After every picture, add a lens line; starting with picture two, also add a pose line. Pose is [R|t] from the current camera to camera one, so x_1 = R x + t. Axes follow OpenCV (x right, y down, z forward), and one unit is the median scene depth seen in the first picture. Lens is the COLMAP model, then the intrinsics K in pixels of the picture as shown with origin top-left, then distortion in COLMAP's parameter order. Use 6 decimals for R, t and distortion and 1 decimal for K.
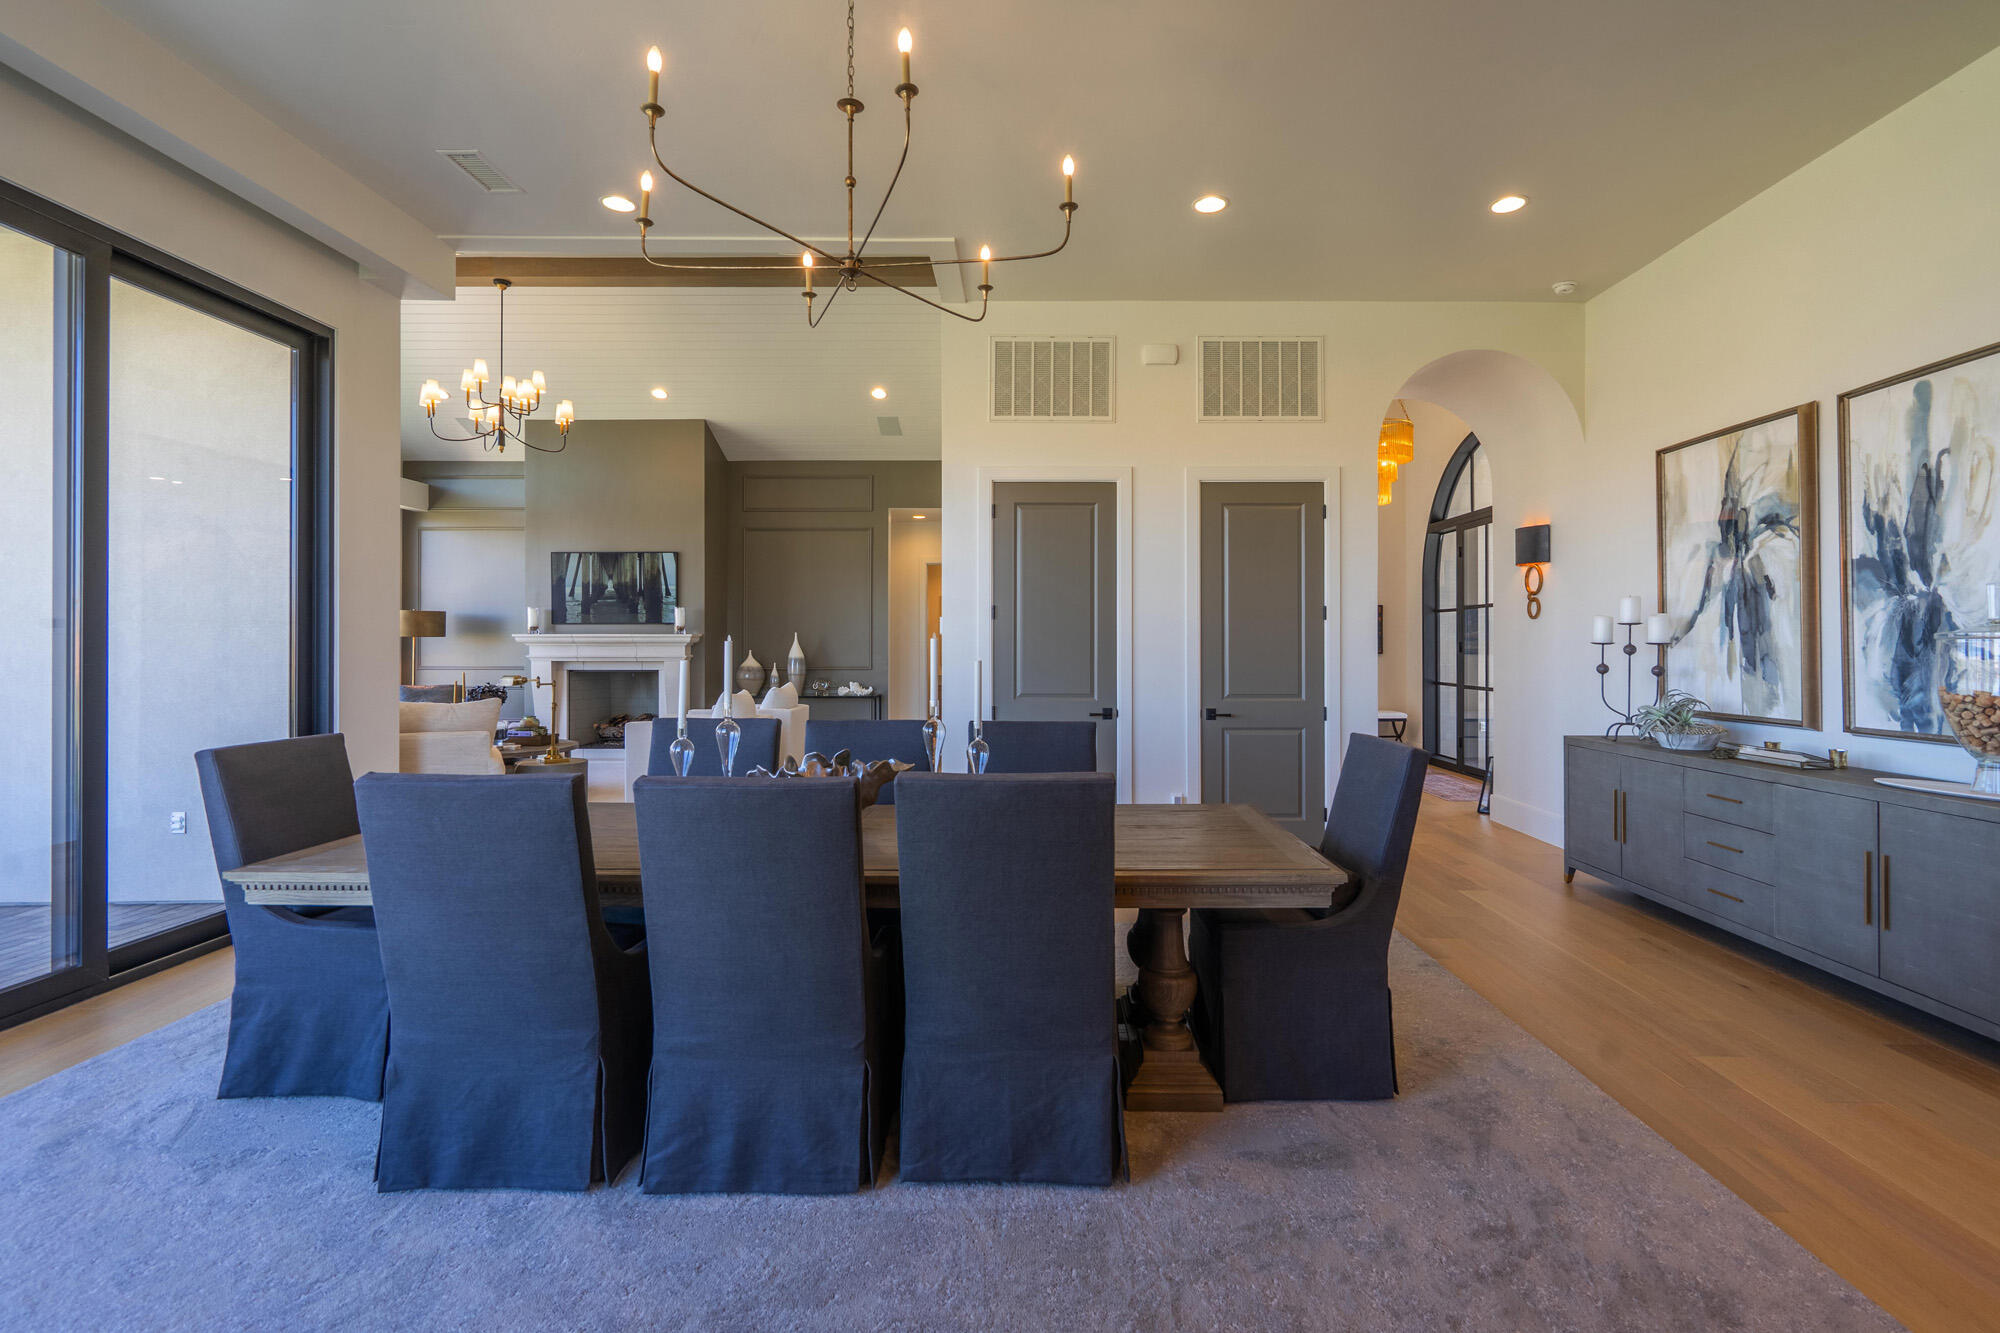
lens RADIAL K [[924.8, 0, 1012.4], [0, 924.8, 638.6], [0, 0, 1]] dist [-0.003600, 0.000462]
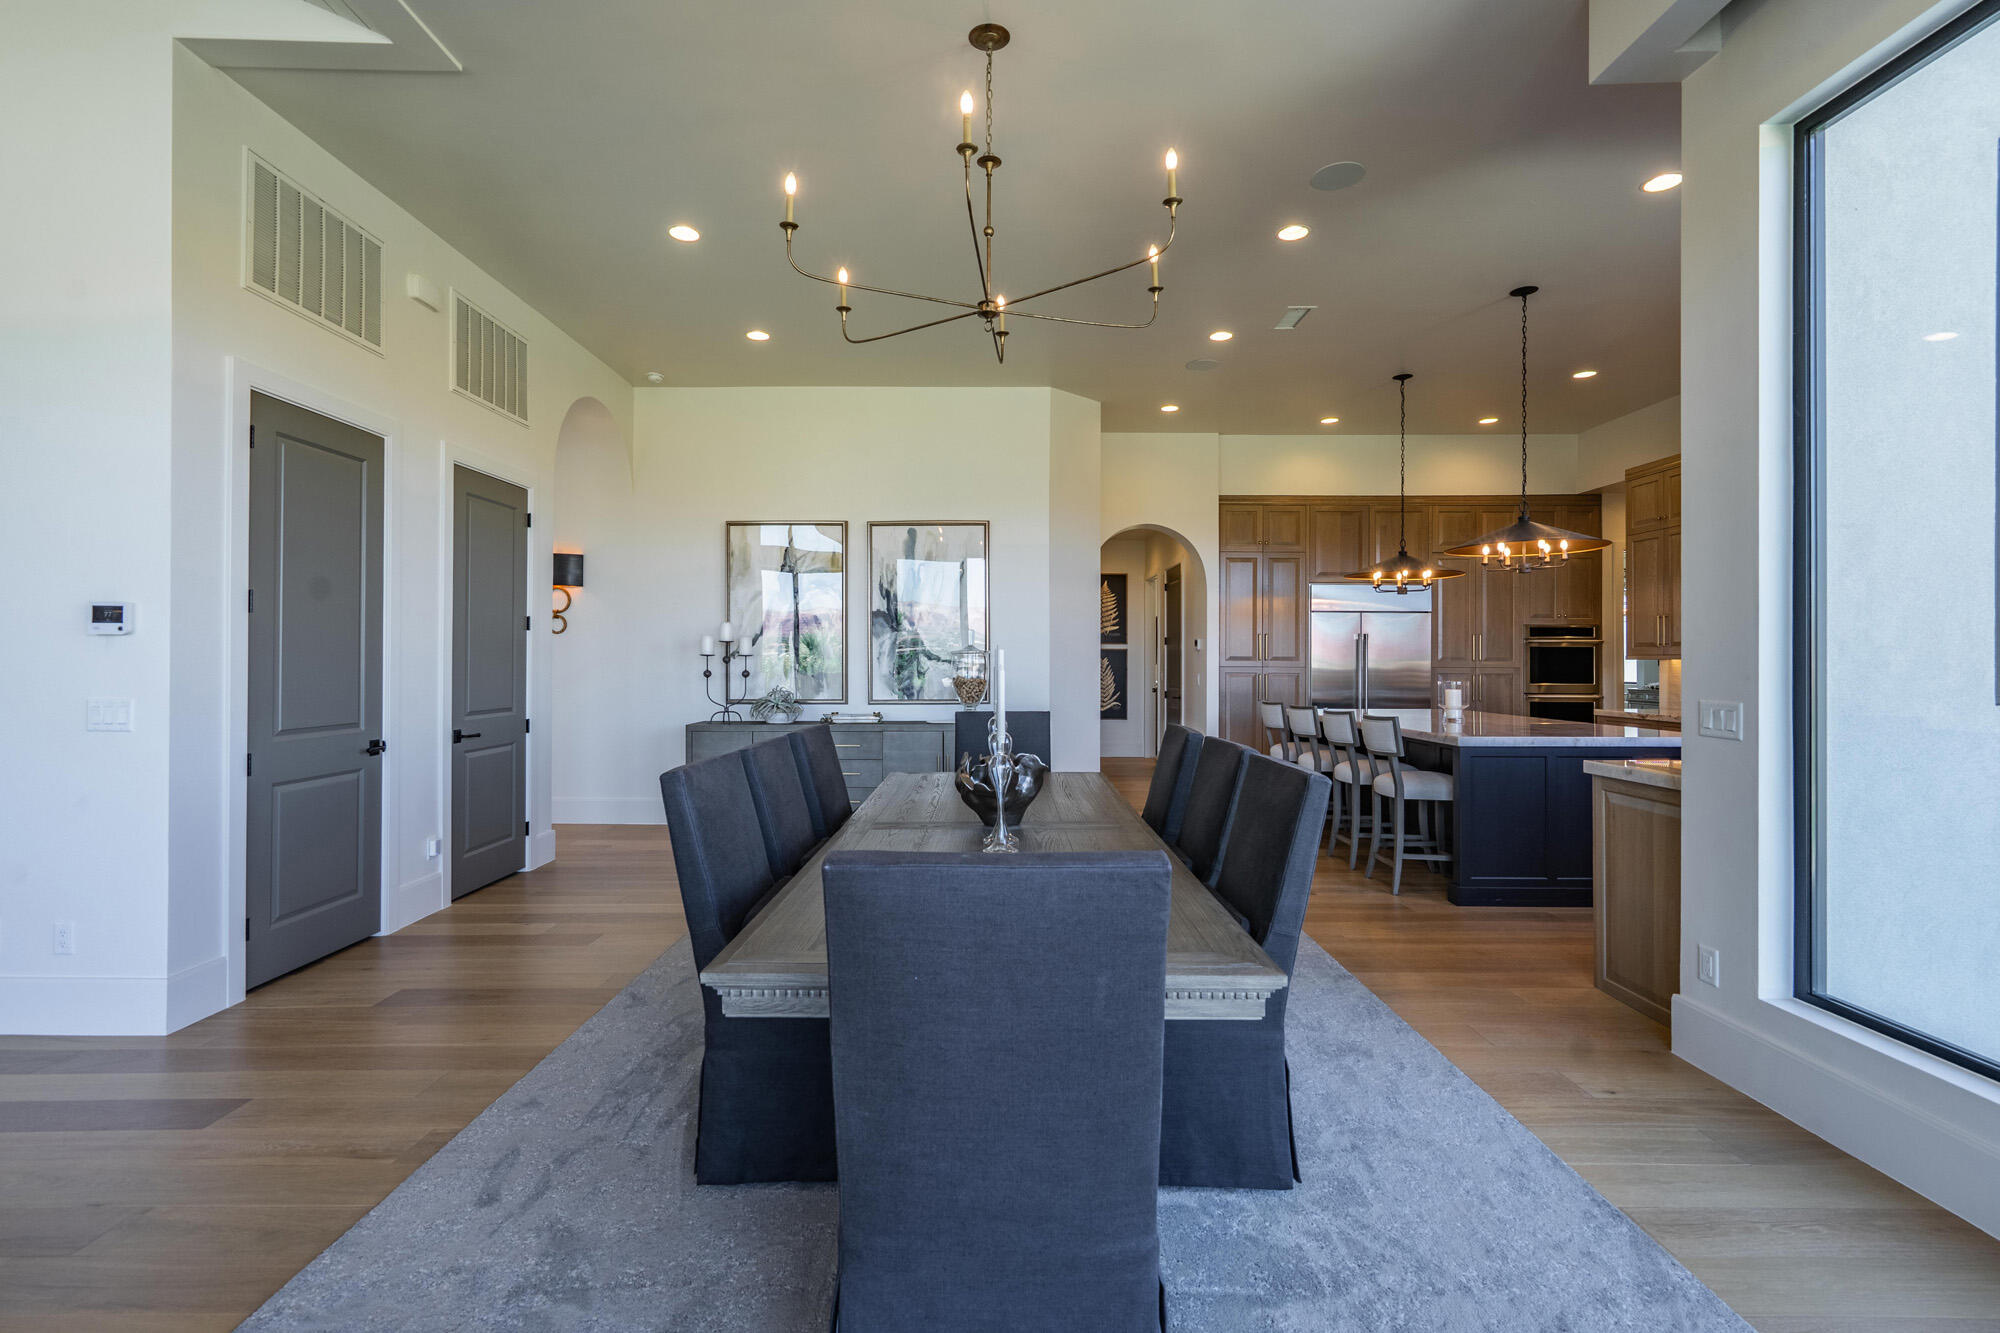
lens RADIAL K [[924.8, 0, 1000.9], [0, 924.8, 660.7], [0, 0, 1]] dist [-0.003600, 0.000462]
pose [[-0.032540, -0.002533, 0.999467, -0.786990], [-0.007054, 0.999972, 0.002304, 0.007402], [-0.999446, -0.006976, -0.032557, 0.631172]]
